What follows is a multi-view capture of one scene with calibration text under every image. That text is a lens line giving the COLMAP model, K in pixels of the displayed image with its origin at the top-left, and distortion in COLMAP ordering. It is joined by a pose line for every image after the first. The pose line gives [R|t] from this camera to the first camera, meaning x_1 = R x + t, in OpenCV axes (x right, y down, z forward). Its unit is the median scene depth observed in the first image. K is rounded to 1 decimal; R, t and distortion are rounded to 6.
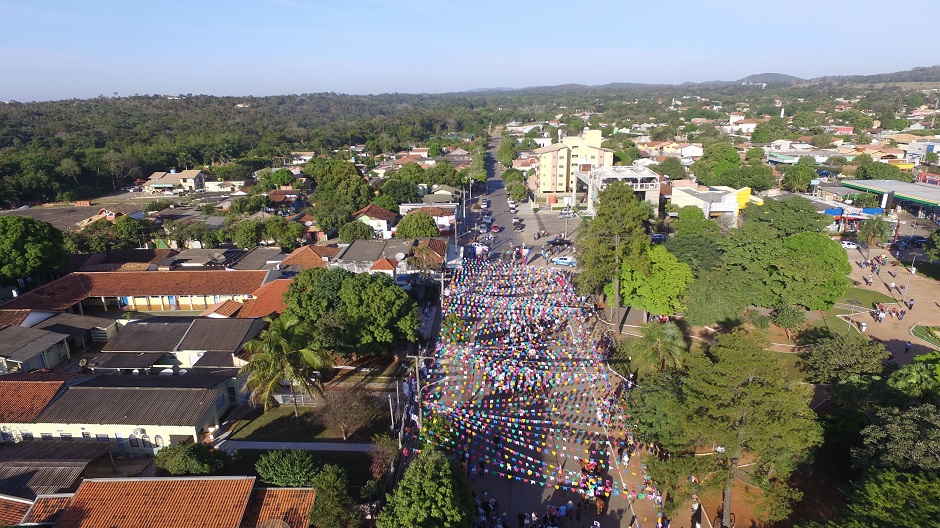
lens RADIAL K [[542.3, 0, 467.5], [0, 542.3, 263.0], [0, 0, 1]] dist [-0.014270, 0.014689]
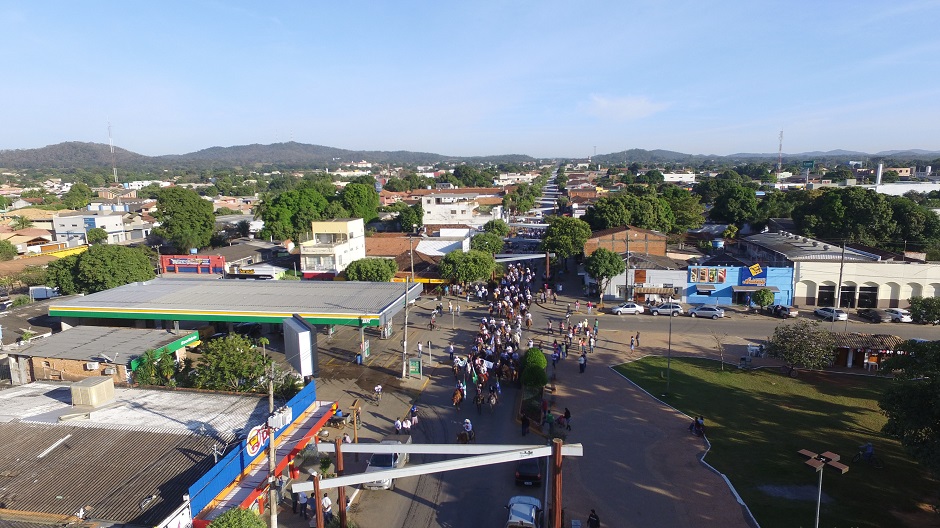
lens RADIAL K [[542.3, 0, 469.1], [0, 542.3, 265.6], [0, 0, 1]] dist [-0.014270, 0.014689]
pose [[0.155639, -0.154608, 0.975640, 0.345478], [0.301673, 0.947929, 0.102092, -0.115598], [-0.940622, 0.278435, 0.194176, 0.584735]]
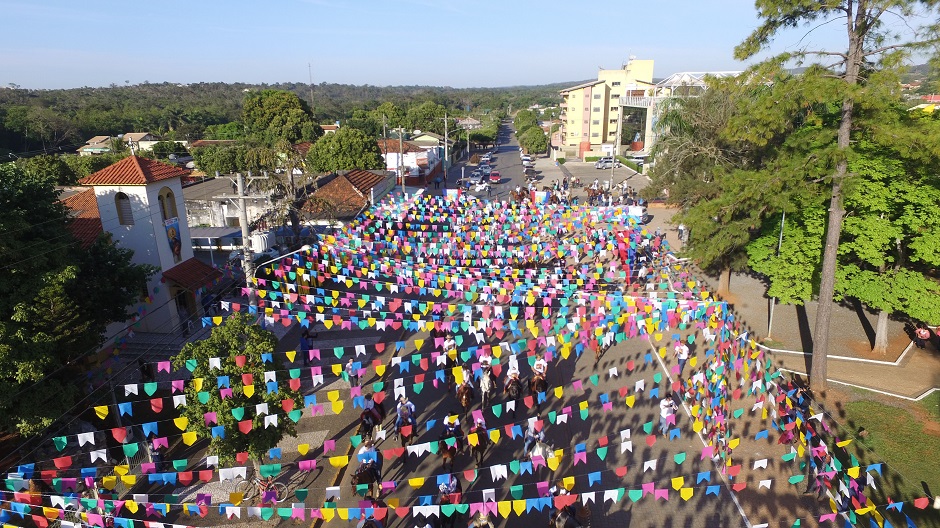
lens RADIAL K [[542.3, 0, 470.6], [0, 542.3, 260.1], [0, 0, 1]] dist [-0.014270, 0.014689]
pose [[0.999263, 0.009006, -0.037327, 0.034468], [-0.009134, 0.999953, -0.003278, 0.024833], [0.037296, 0.003617, 0.999298, 0.273818]]
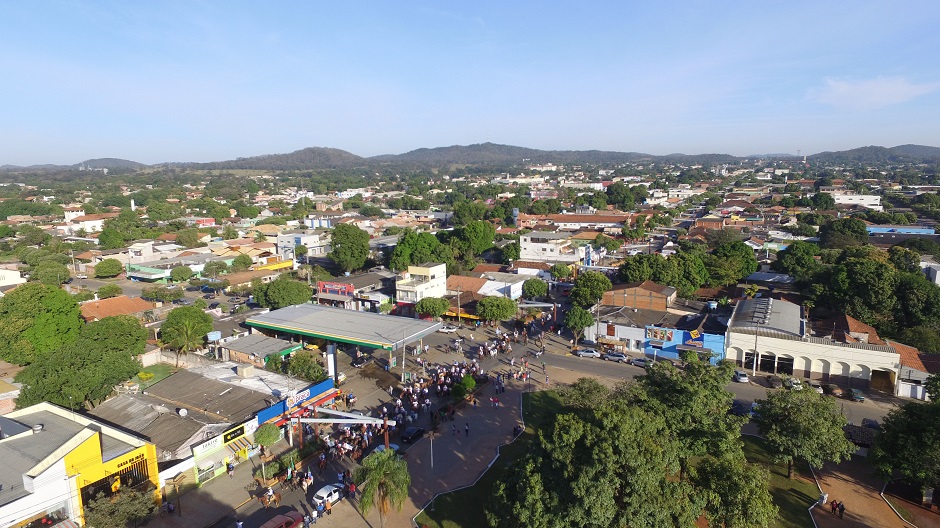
lens RADIAL K [[542.3, 0, 469.3], [0, 542.3, 266.0], [0, 0, 1]] dist [-0.014270, 0.014689]
pose [[0.485302, -0.140776, 0.862939, 0.223521], [0.261880, 0.965047, 0.010157, -0.133026], [-0.834207, 0.221057, 0.505206, 0.362616]]
